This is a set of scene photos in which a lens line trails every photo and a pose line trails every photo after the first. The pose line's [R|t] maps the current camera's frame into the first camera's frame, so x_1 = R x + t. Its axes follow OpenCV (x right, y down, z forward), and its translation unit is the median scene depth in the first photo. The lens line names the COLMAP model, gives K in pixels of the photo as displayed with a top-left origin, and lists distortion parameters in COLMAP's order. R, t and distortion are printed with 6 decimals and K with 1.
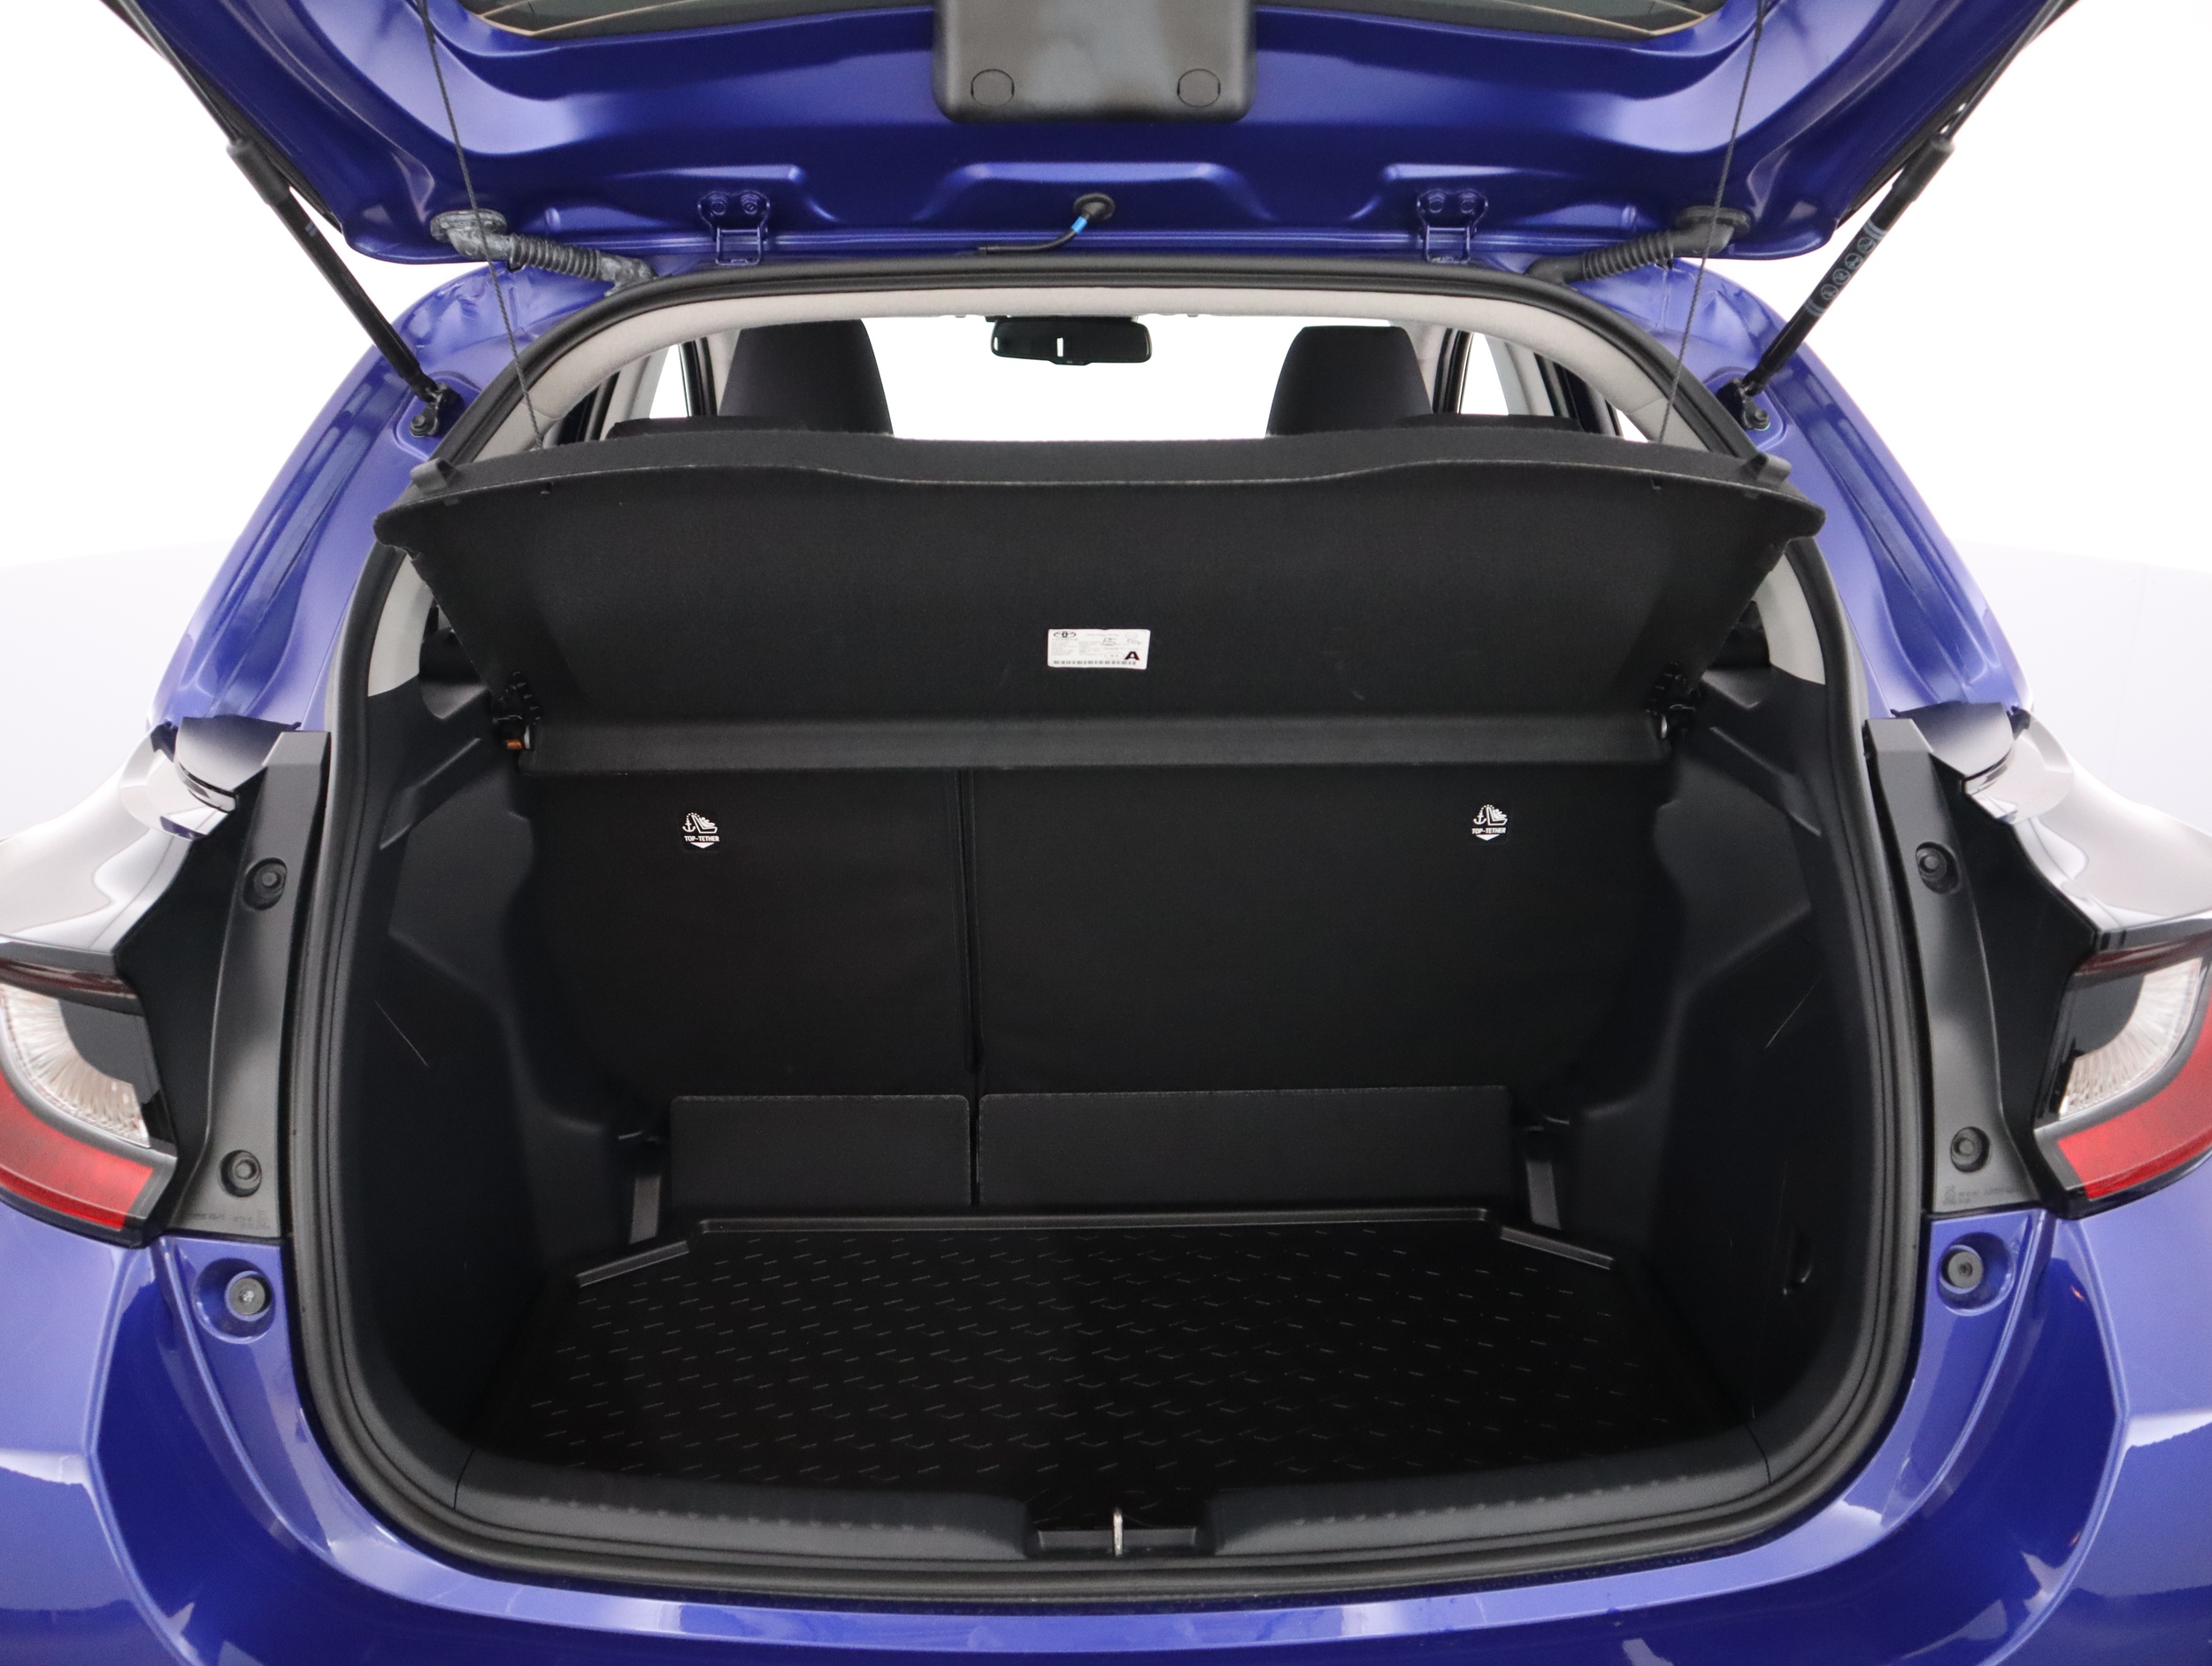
lens RADIAL K [[1796.7, 0, 1109.7], [0, 1796.7, 835.5], [0, 0, 1]] dist [-0.102297, 0.024206]
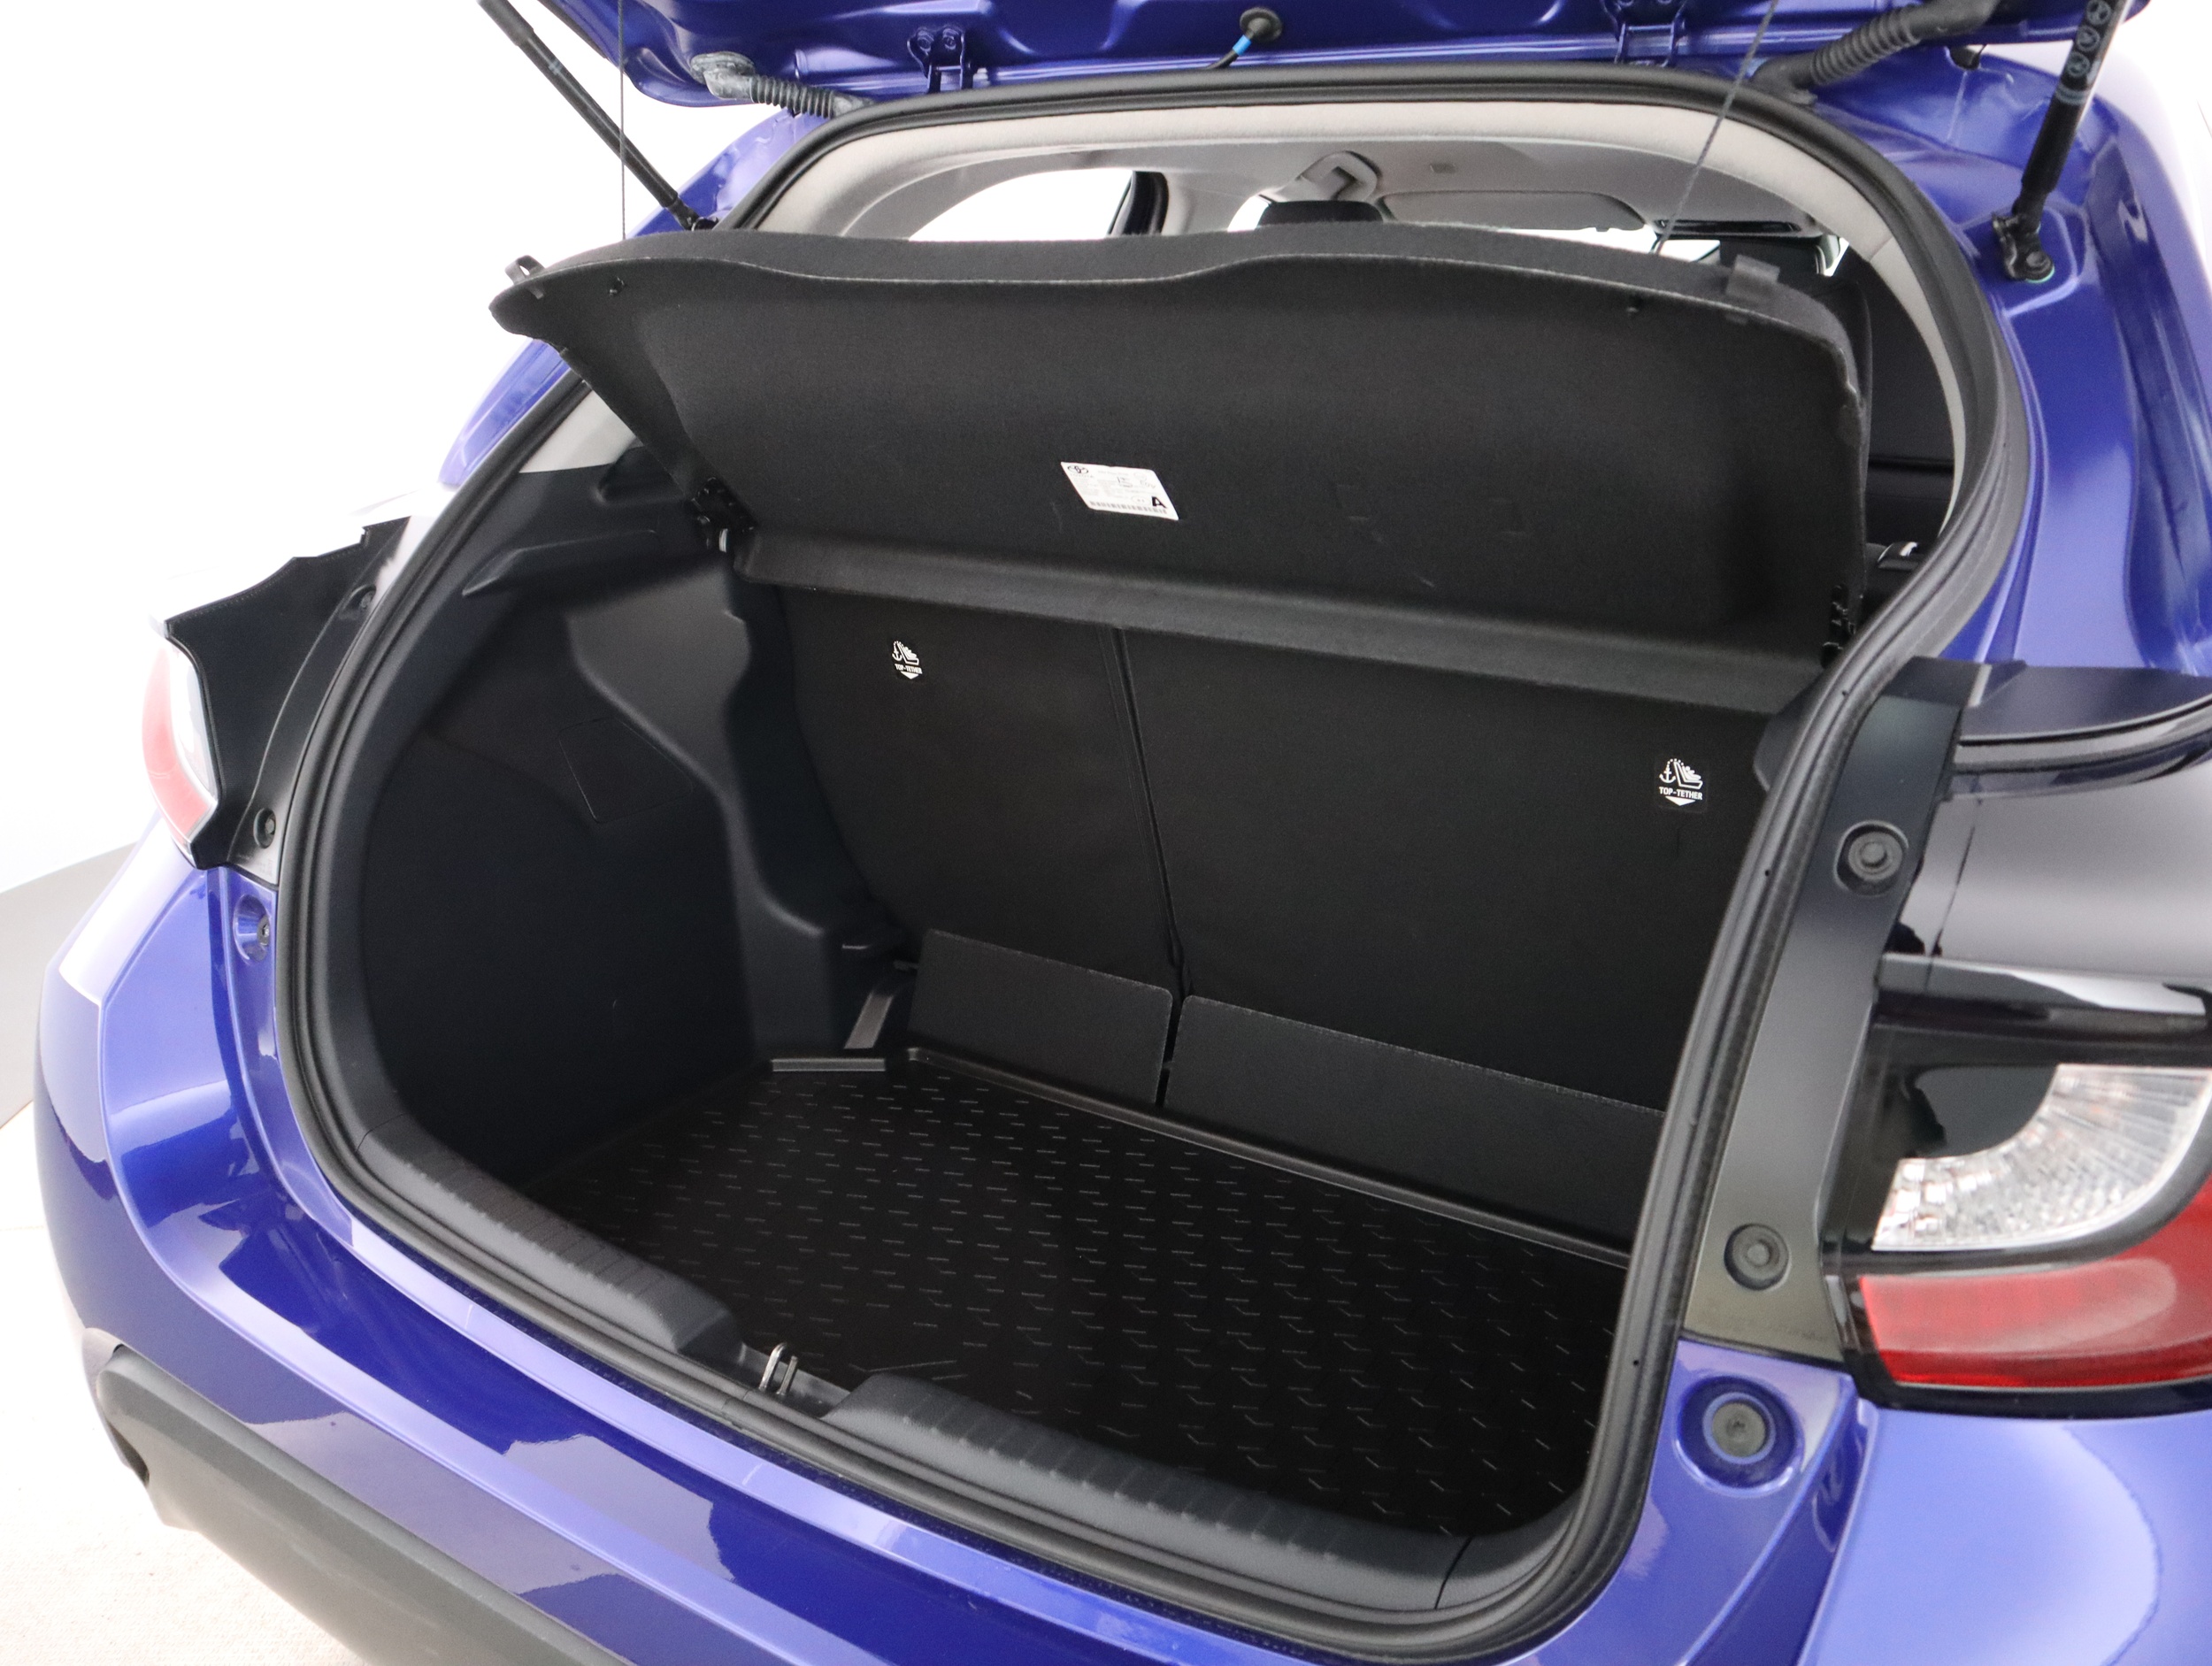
lens RADIAL K [[1796.7, 0, 1105.5], [0, 1796.7, 844.2], [0, 0, 1]] dist [-0.102297, 0.024206]
pose [[0.821179, 0.182719, -0.540629, 0.481727], [-0.177821, 0.982118, 0.061833, 0.018295], [0.542259, 0.045359, 0.838986, 0.212308]]
